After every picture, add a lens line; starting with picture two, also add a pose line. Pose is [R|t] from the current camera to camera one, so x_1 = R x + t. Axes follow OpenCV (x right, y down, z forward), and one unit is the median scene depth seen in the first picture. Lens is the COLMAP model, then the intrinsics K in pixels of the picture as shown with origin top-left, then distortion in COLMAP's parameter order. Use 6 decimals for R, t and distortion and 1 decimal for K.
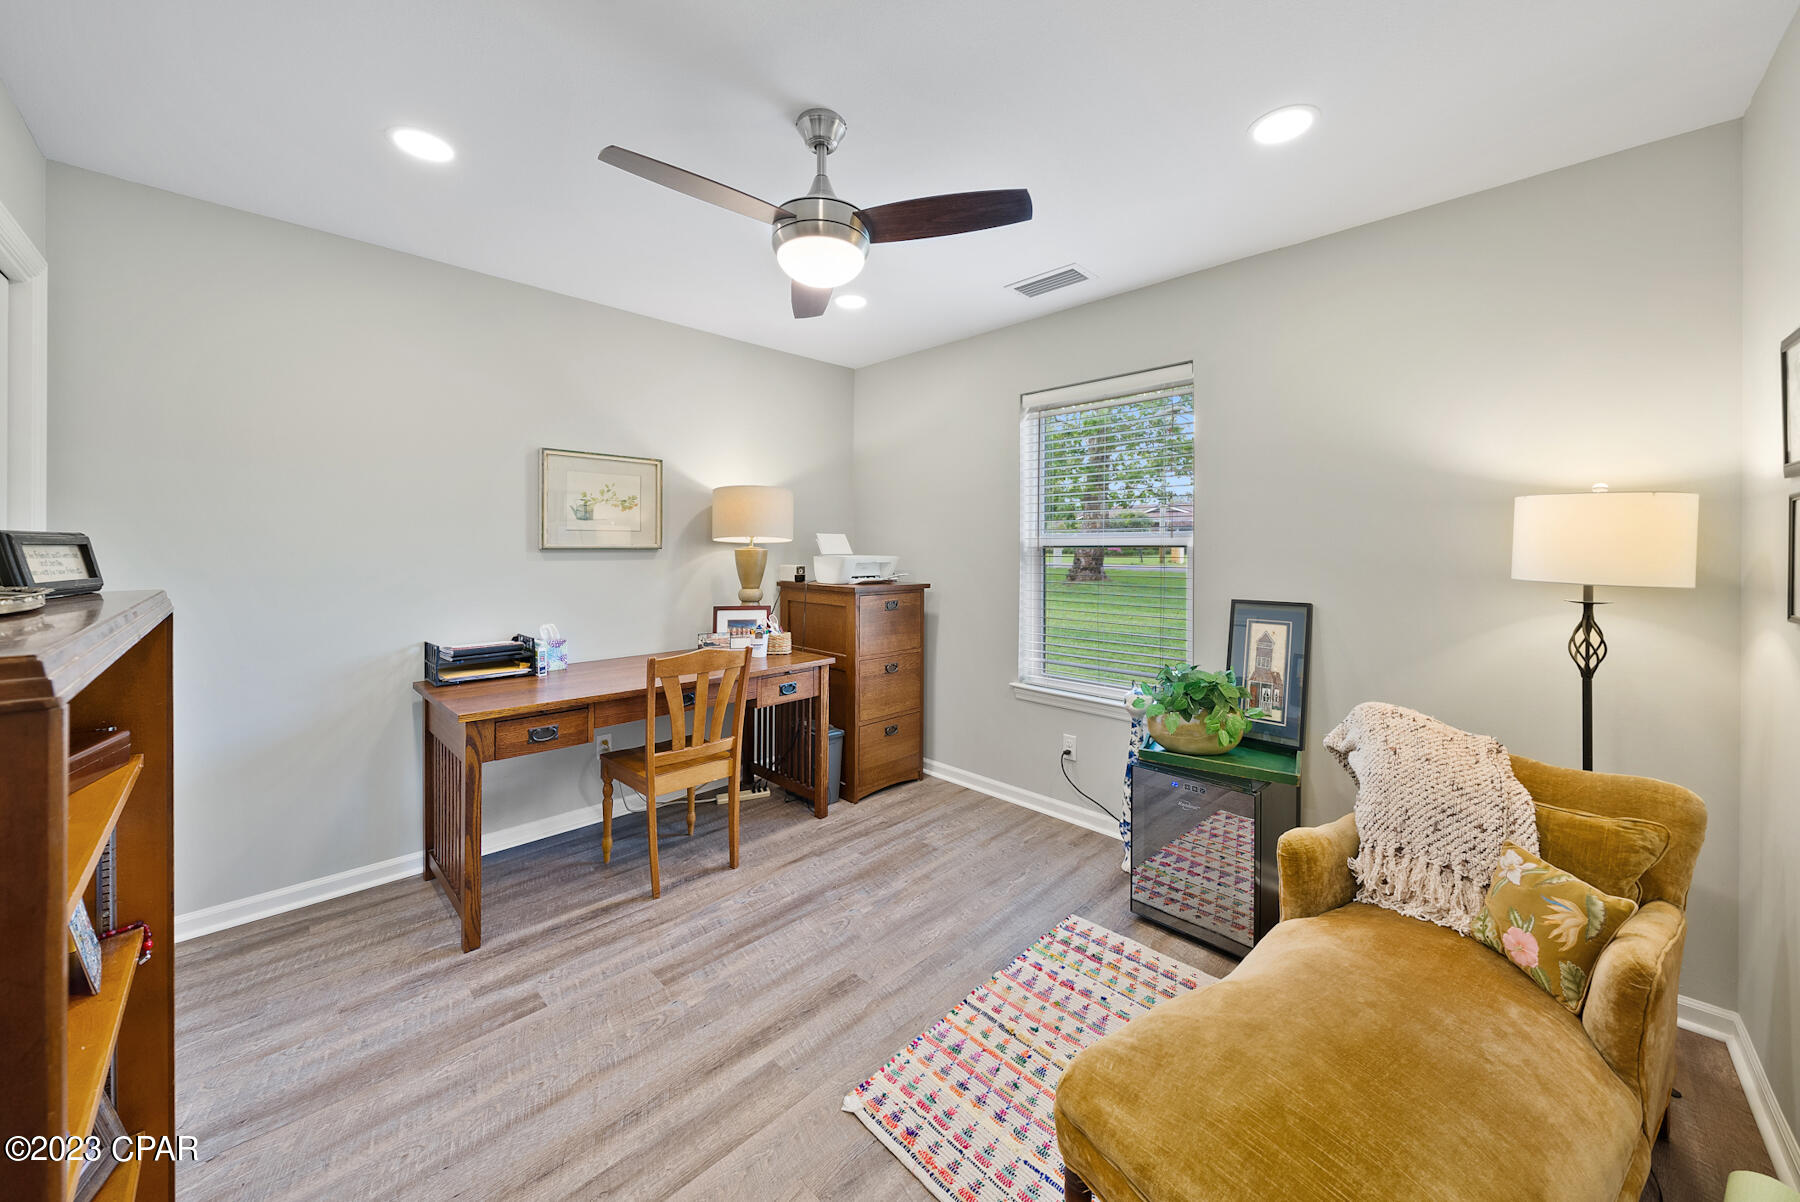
lens RADIAL K [[643.2, 0, 930.8], [0, 643.2, 541.6], [0, 0, 1]] dist [-0.020781, -0.000060]
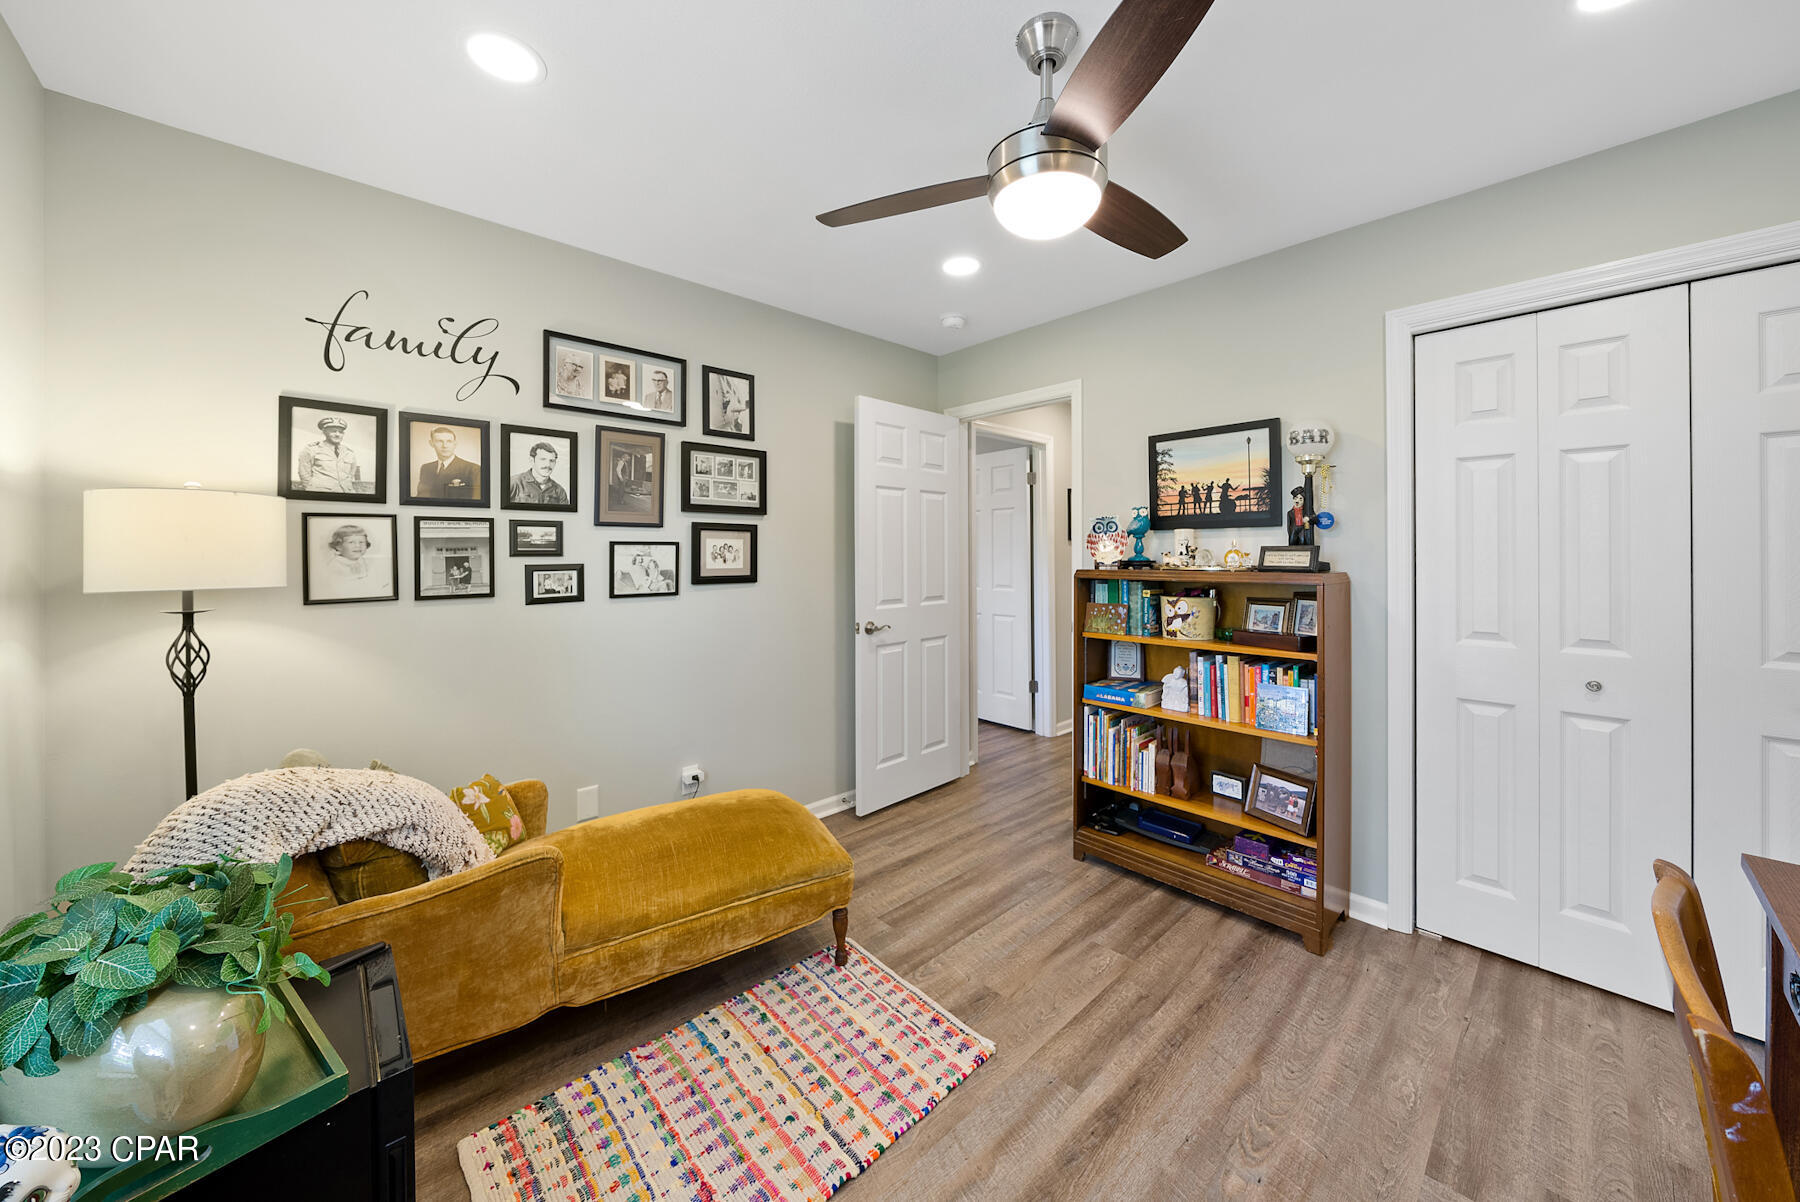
lens RADIAL K [[643.2, 0, 917.4], [0, 643.2, 552.4], [0, 0, 1]] dist [-0.020781, -0.000060]
pose [[-0.998104, -0.004072, 0.061412, -0.059648], [-0.004575, 0.999957, -0.008044, 0.015569], [-0.061377, -0.008310, -0.998080, 1.964680]]
